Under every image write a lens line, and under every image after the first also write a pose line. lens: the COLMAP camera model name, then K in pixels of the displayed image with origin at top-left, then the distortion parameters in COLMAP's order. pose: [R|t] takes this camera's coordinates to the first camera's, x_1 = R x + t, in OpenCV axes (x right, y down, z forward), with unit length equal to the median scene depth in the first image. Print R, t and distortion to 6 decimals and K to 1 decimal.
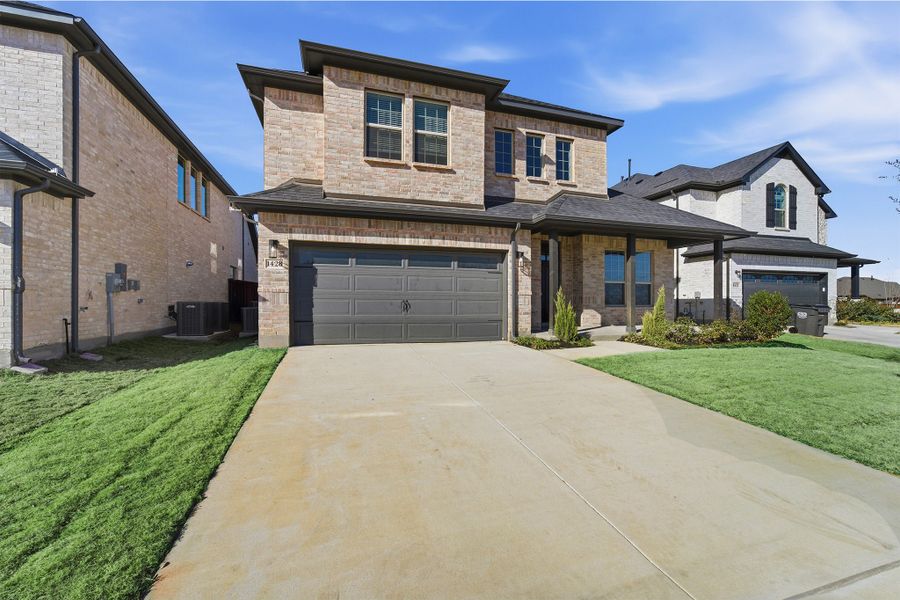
lens RADIAL K [[367.4, 0, 448.7], [0, 367.4, 300.7], [0, 0, 1]] dist [-0.014735, 0.004131]
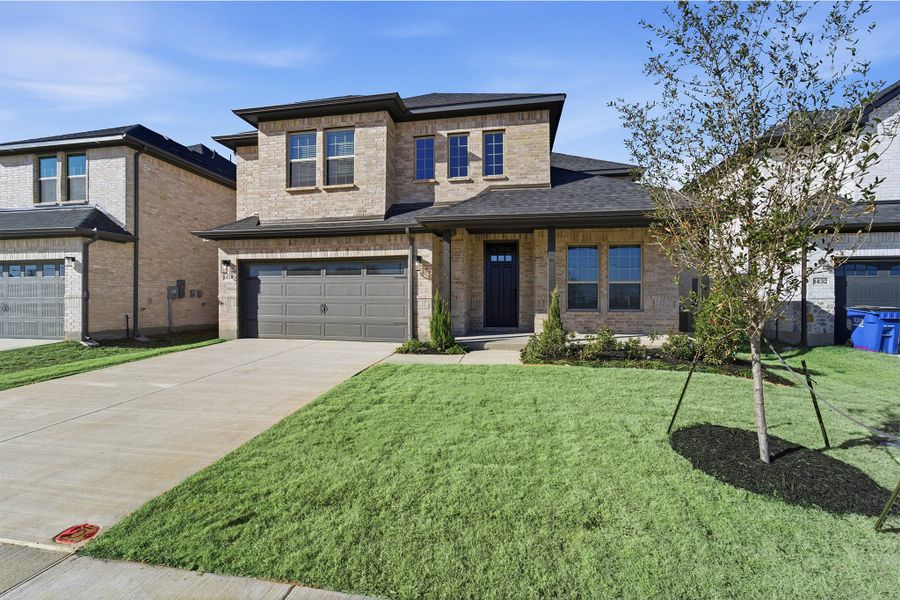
lens RADIAL K [[367.4, 0, 473.5], [0, 367.4, 304.9], [0, 0, 1]] dist [-0.014735, 0.004131]
pose [[0.890198, 0.002856, -0.455564, 0.845805], [0.000111, 0.999979, 0.006486, -0.005780], [0.455573, -0.005824, 0.890179, 0.174945]]
